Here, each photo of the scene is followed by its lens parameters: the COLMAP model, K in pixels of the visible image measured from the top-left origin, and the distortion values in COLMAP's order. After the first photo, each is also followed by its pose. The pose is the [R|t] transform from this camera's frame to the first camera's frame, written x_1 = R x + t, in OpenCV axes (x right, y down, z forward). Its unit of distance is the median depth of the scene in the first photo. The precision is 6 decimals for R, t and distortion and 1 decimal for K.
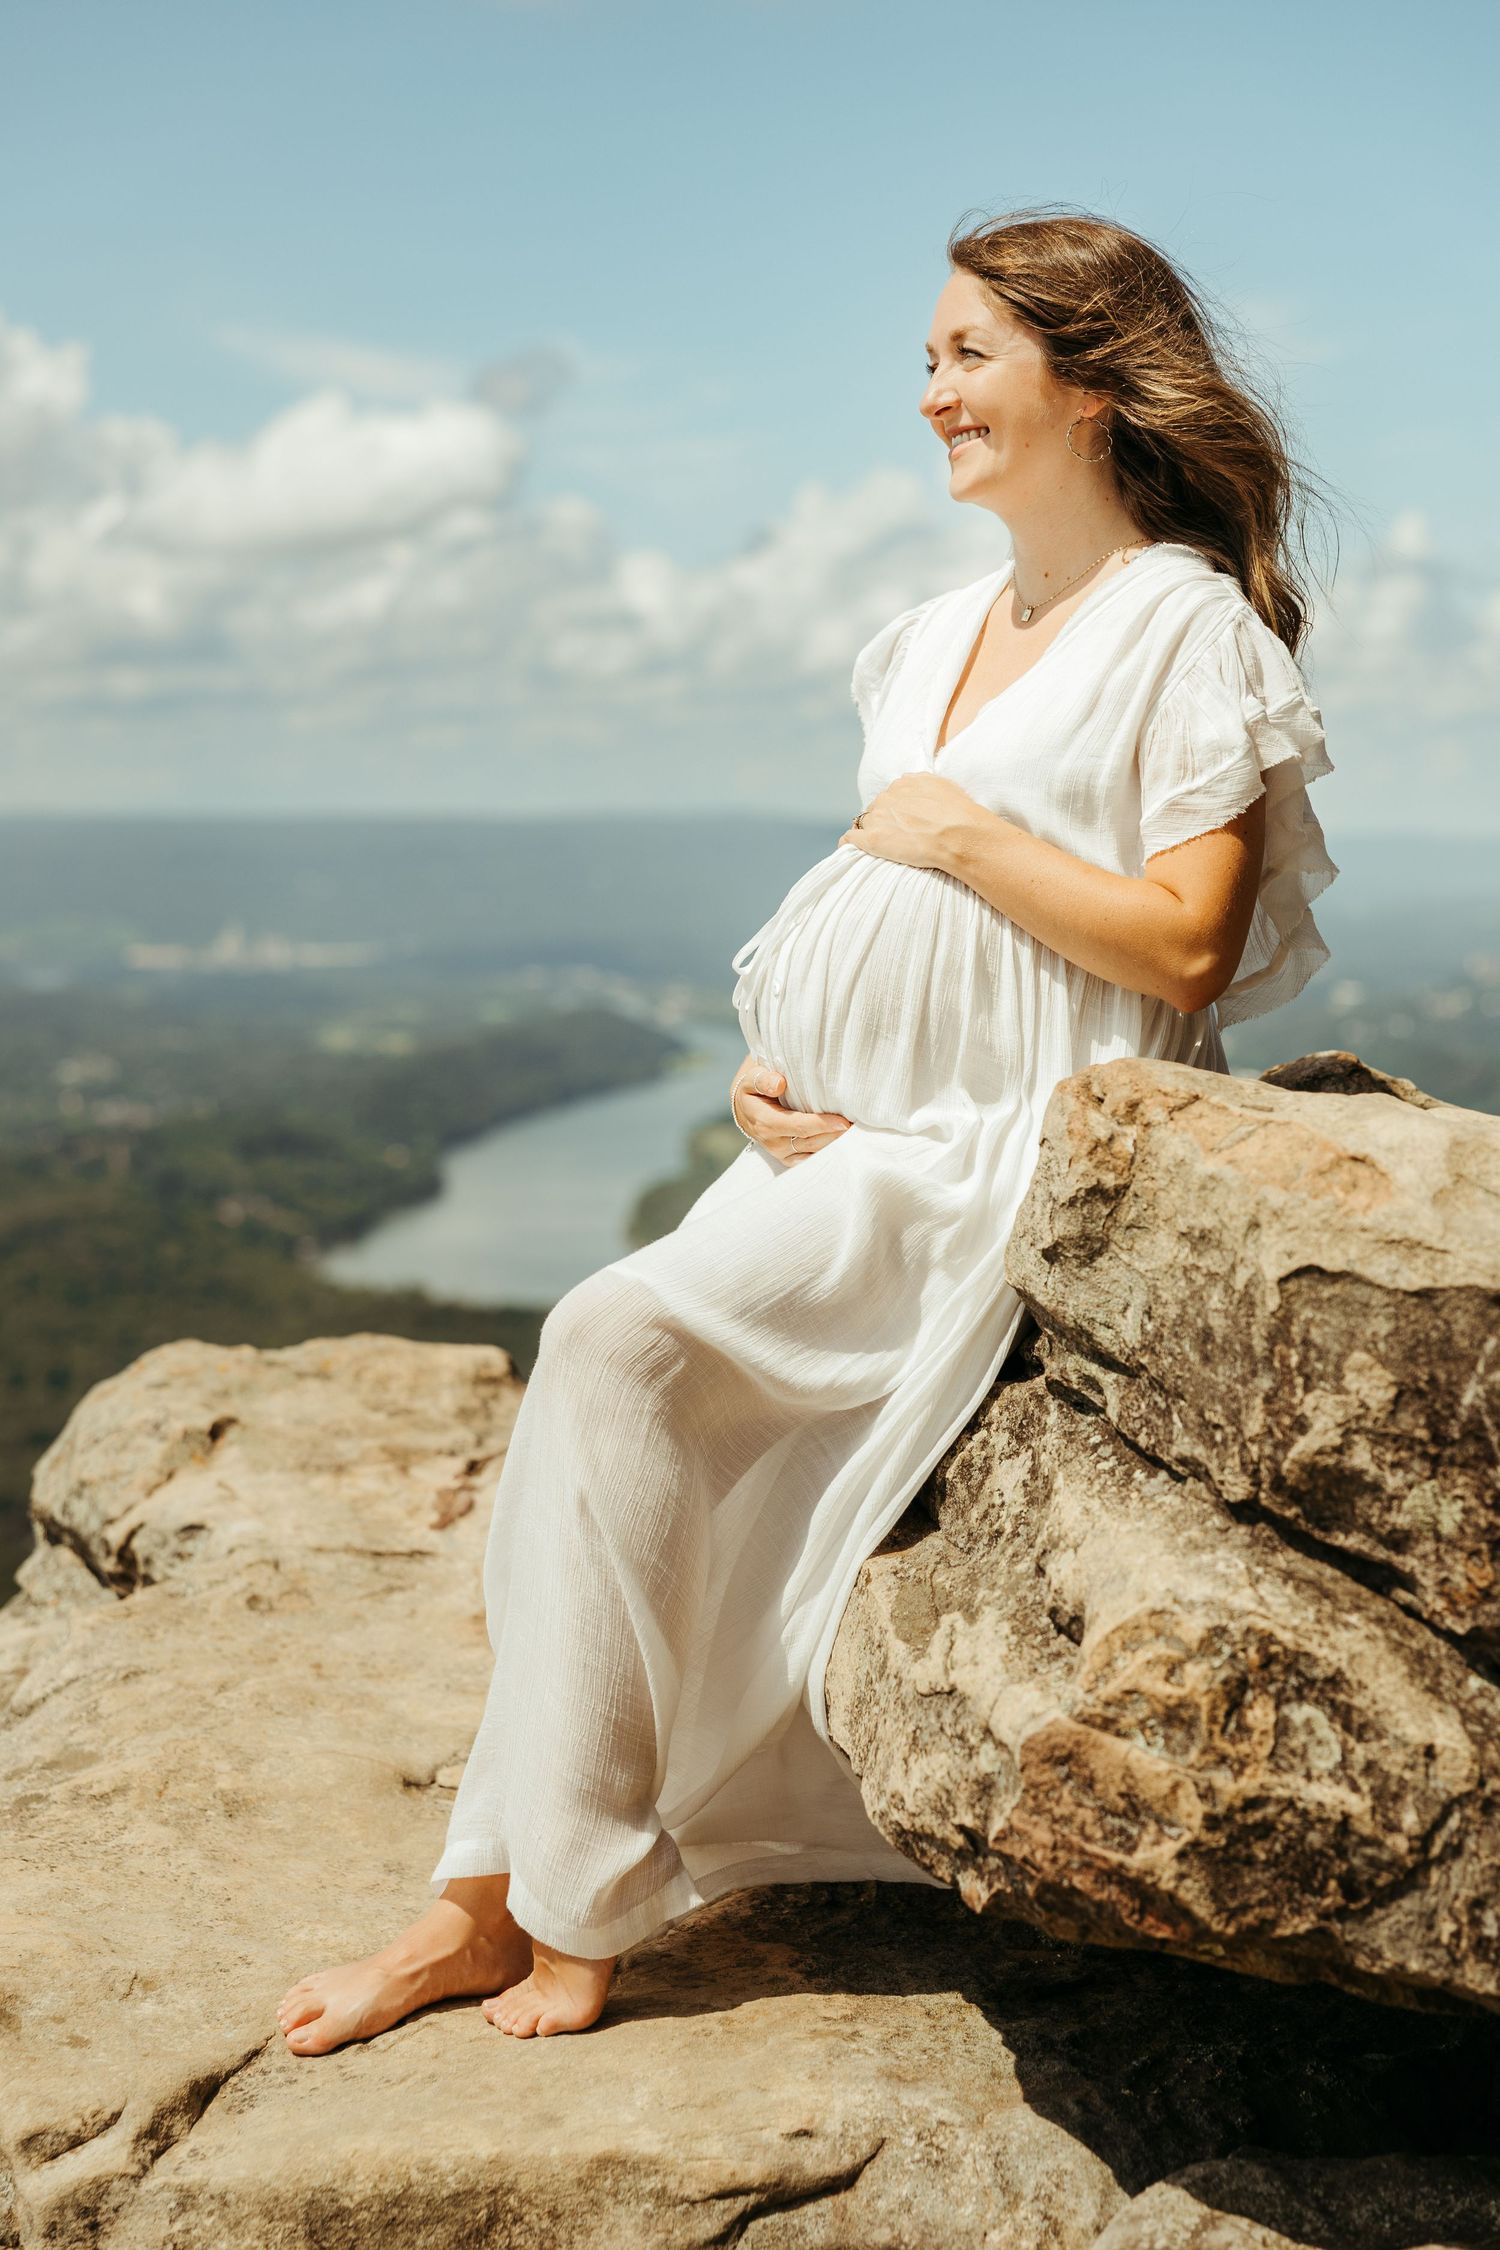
lens RADIAL K [[3839.4, 0, 746.2], [0, 3839.4, 1130.8], [0, 0, 1]] dist [-0.008468, 0.000000]
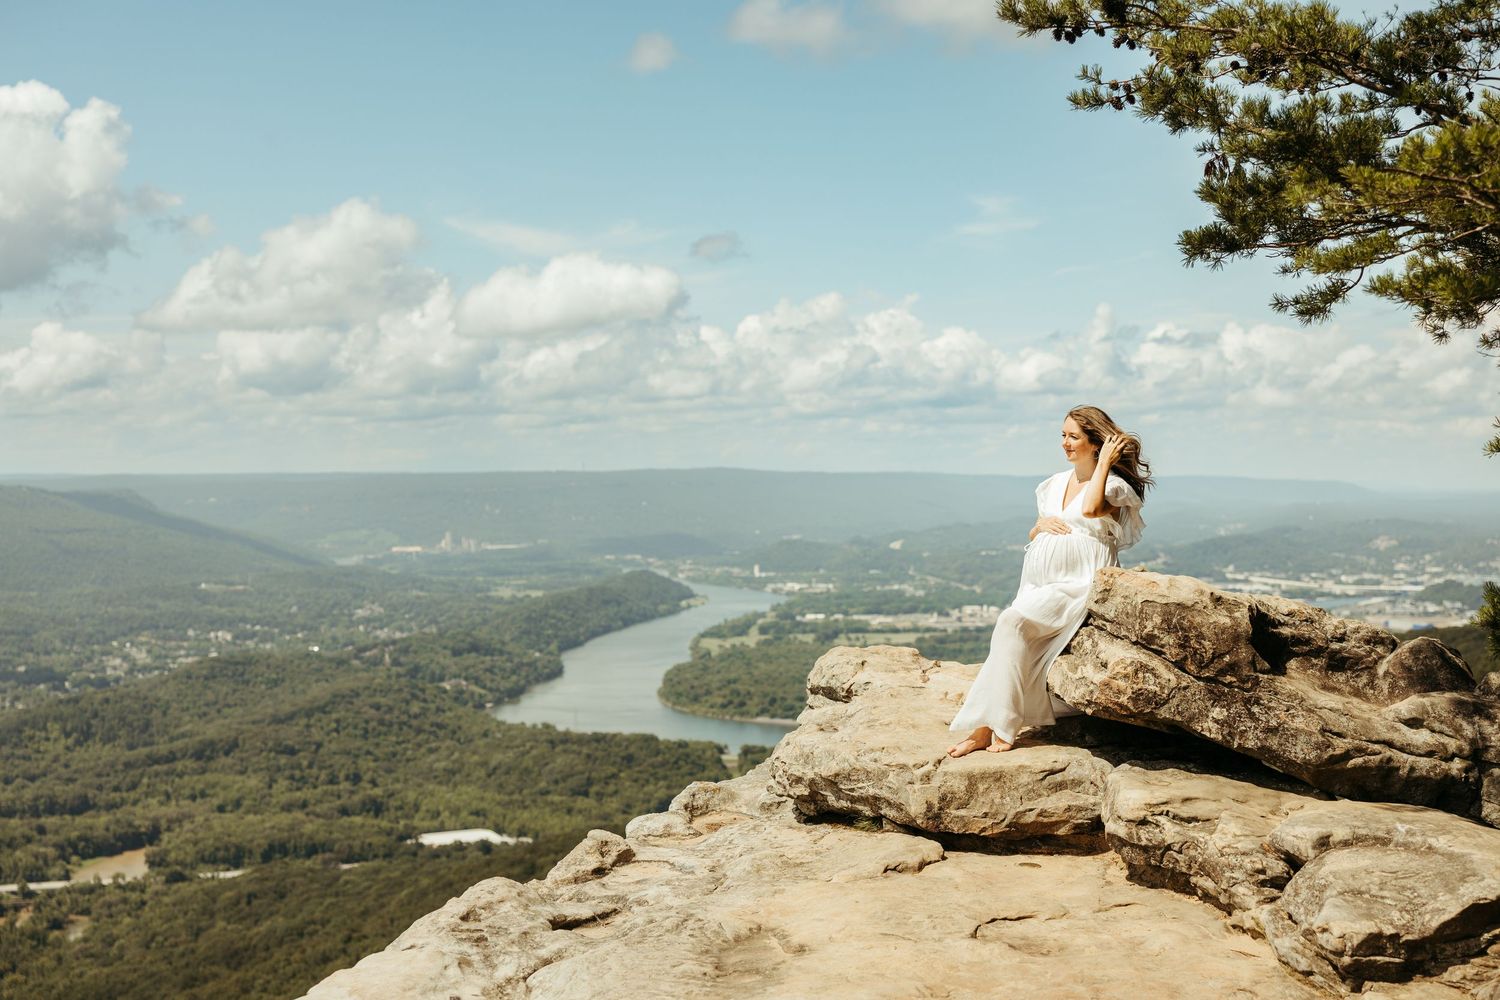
lens RADIAL K [[2145.0, 0, 751.4], [0, 2145.0, 495.2], [0, 0, 1]] dist [0.039004, 0.000000]
pose [[0.999730, -0.010046, 0.020934, -0.494780], [0.011447, 0.997627, -0.067887, 0.085588], [-0.020202, 0.068108, 0.997473, -2.150928]]
